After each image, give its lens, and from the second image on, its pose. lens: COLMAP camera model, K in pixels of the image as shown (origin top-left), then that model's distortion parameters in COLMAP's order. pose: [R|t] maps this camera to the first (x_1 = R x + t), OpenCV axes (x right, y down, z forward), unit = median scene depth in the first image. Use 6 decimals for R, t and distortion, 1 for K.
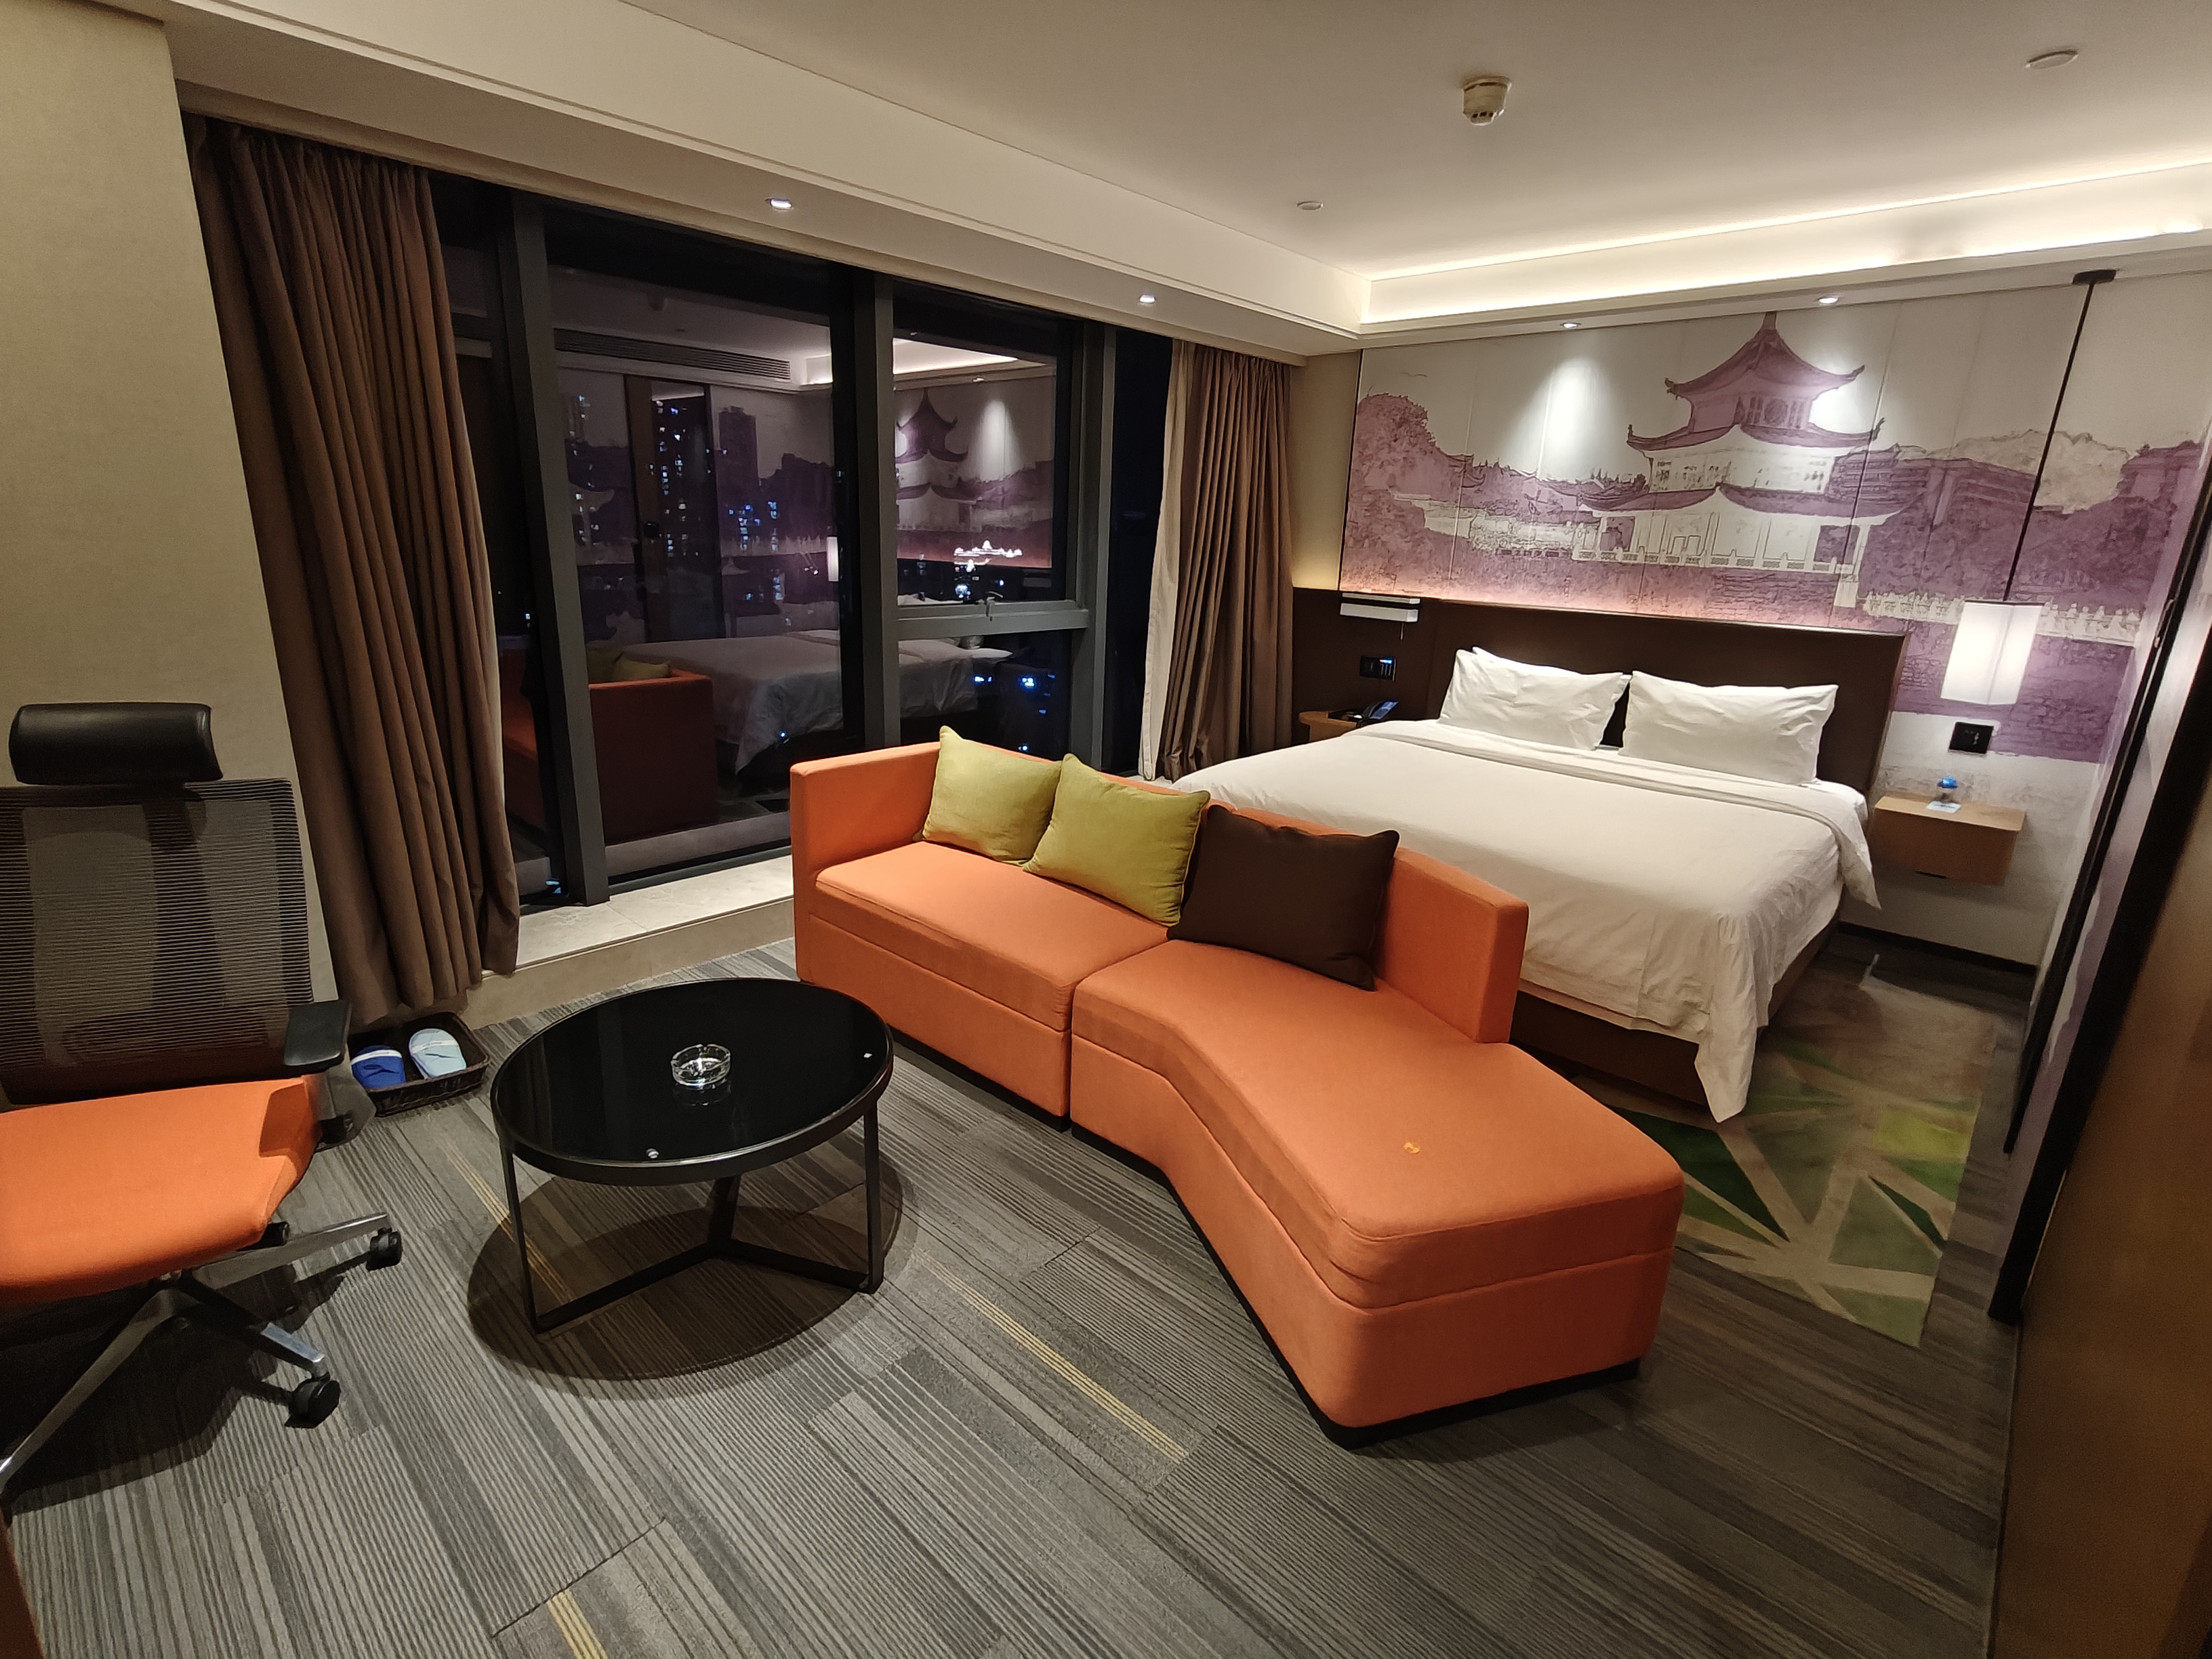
lens RADIAL K [[1030.4, 0, 1085.2], [0, 1030.4, 821.4], [0, 0, 1]] dist [0.001200, 0.001940]
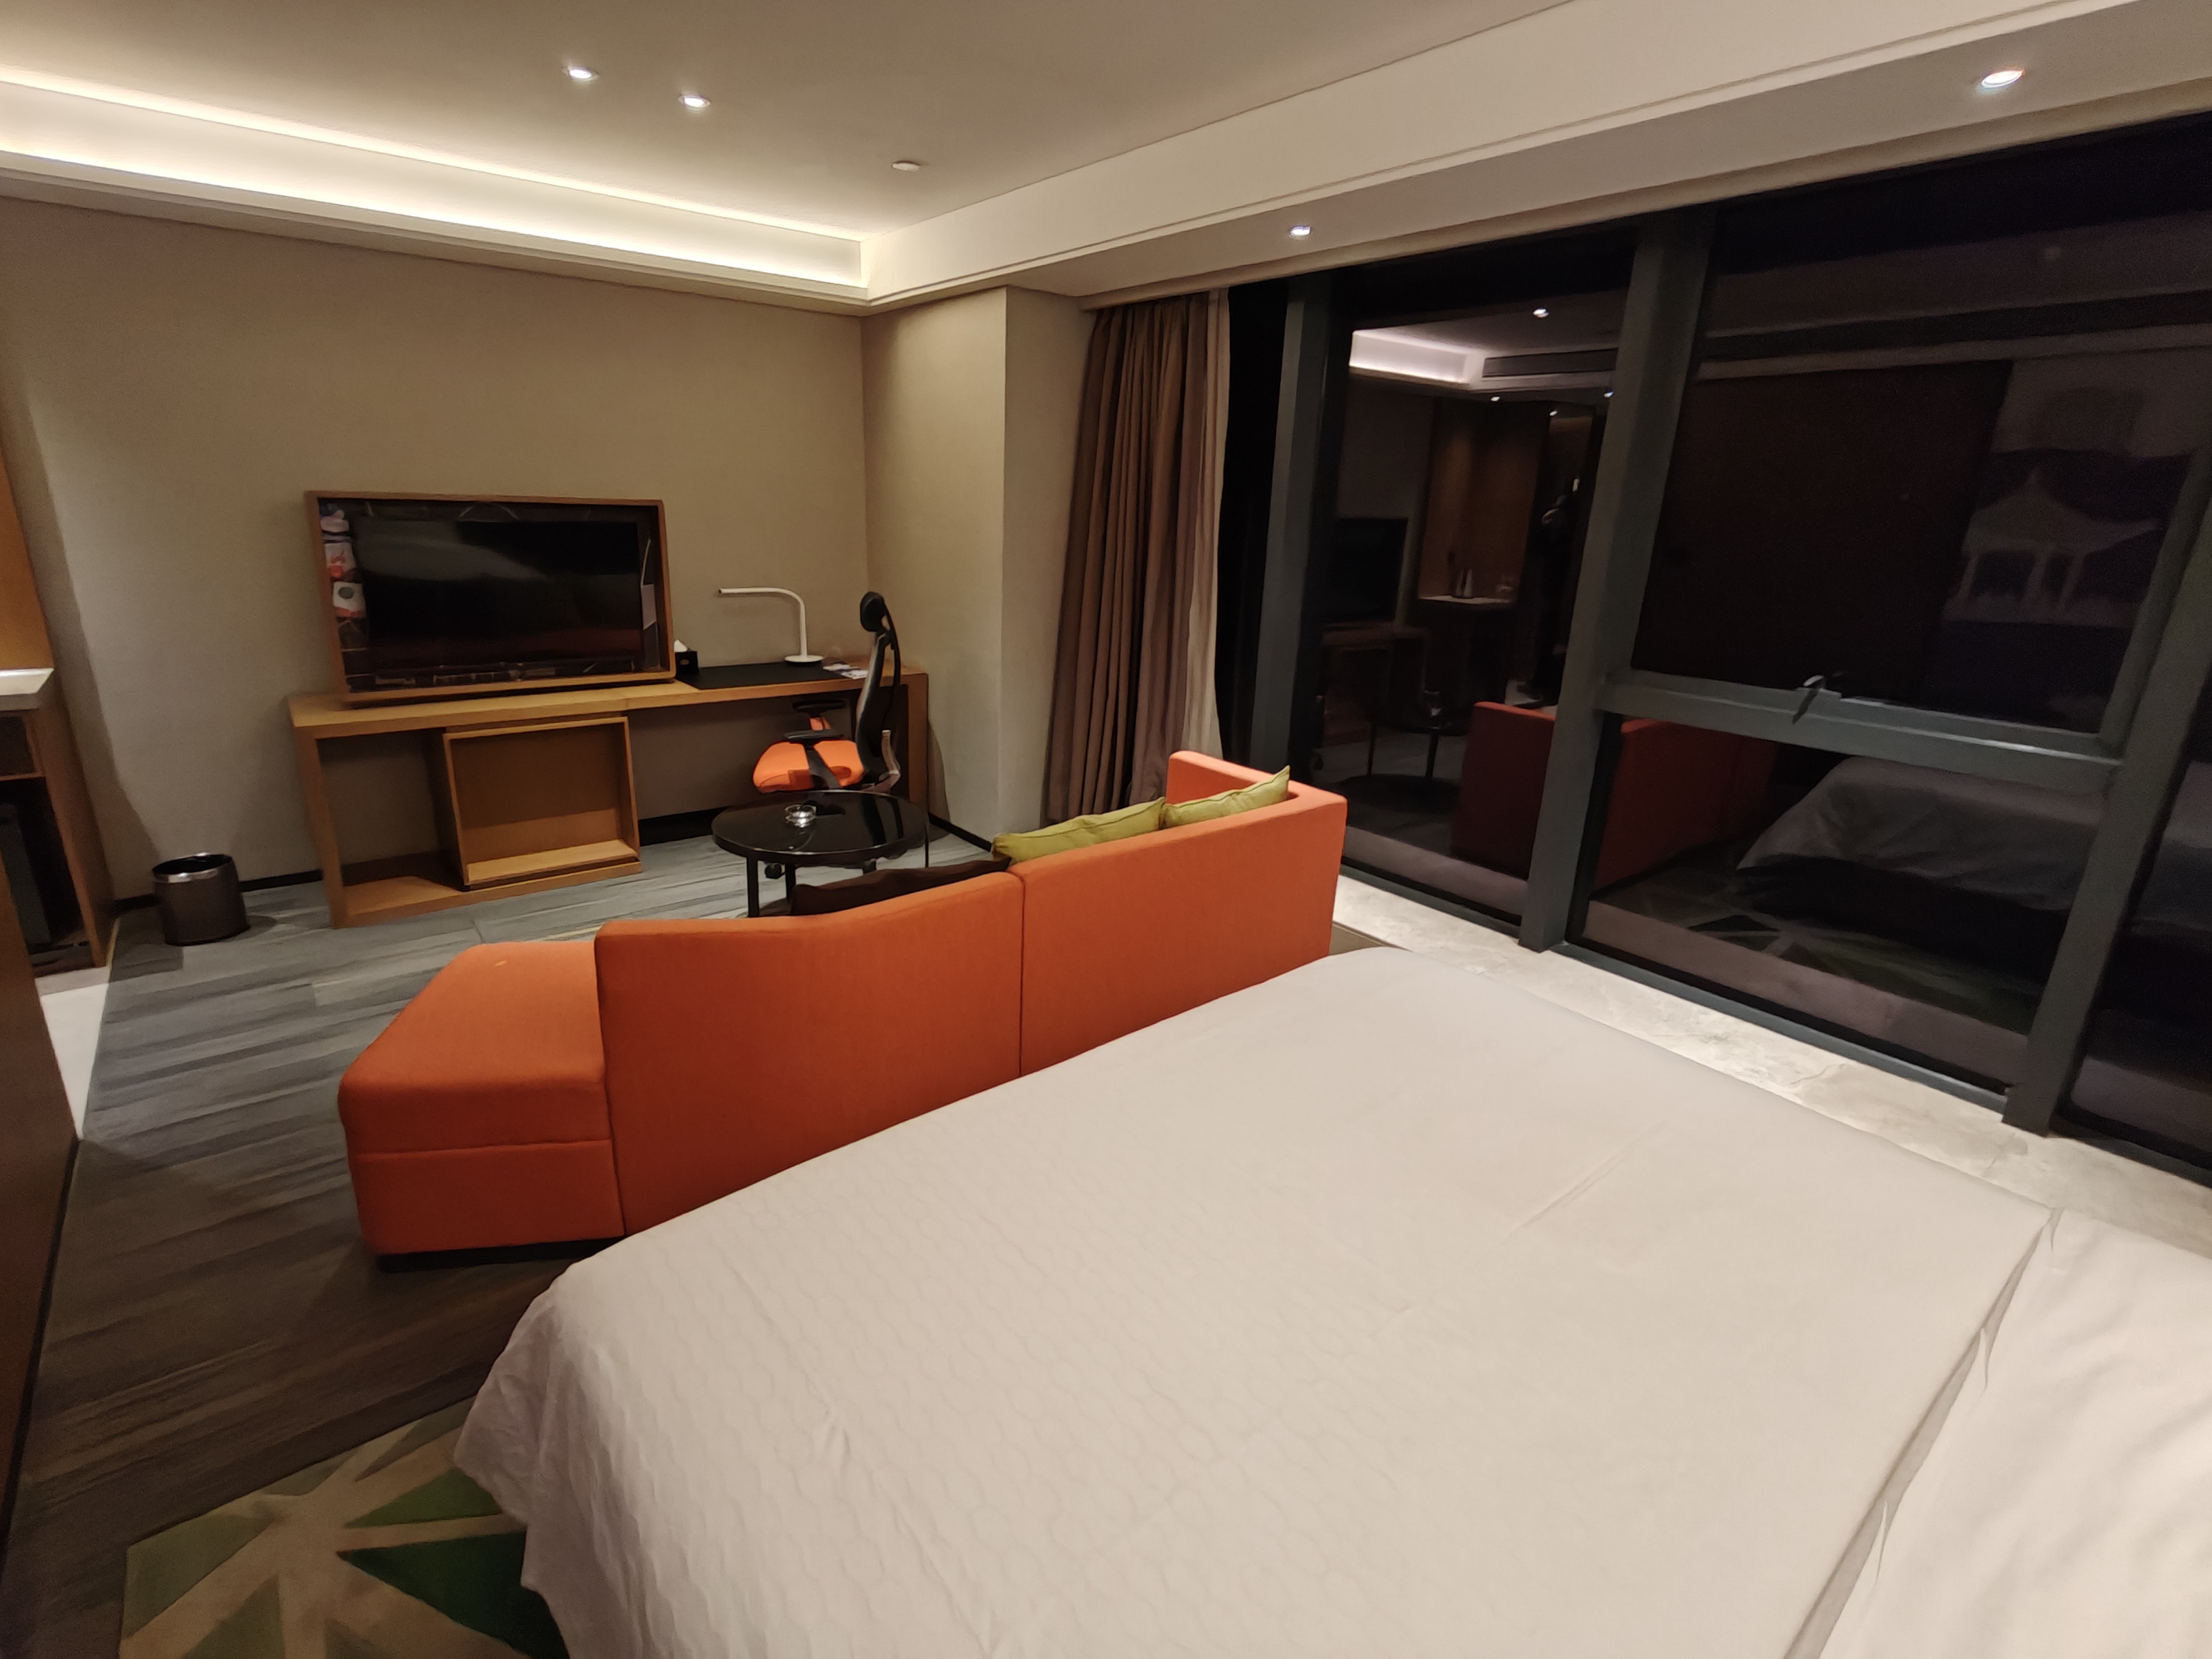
lens RADIAL K [[1030.4, 0, 1101.6], [0, 1030.4, 835.0], [0, 0, 1]] dist [0.001200, 0.001940]
pose [[-0.121055, 0.268546, -0.955630, 0.701499], [-0.312041, 0.903612, 0.293456, -0.231157], [0.942325, 0.333720, -0.025589, 0.817472]]
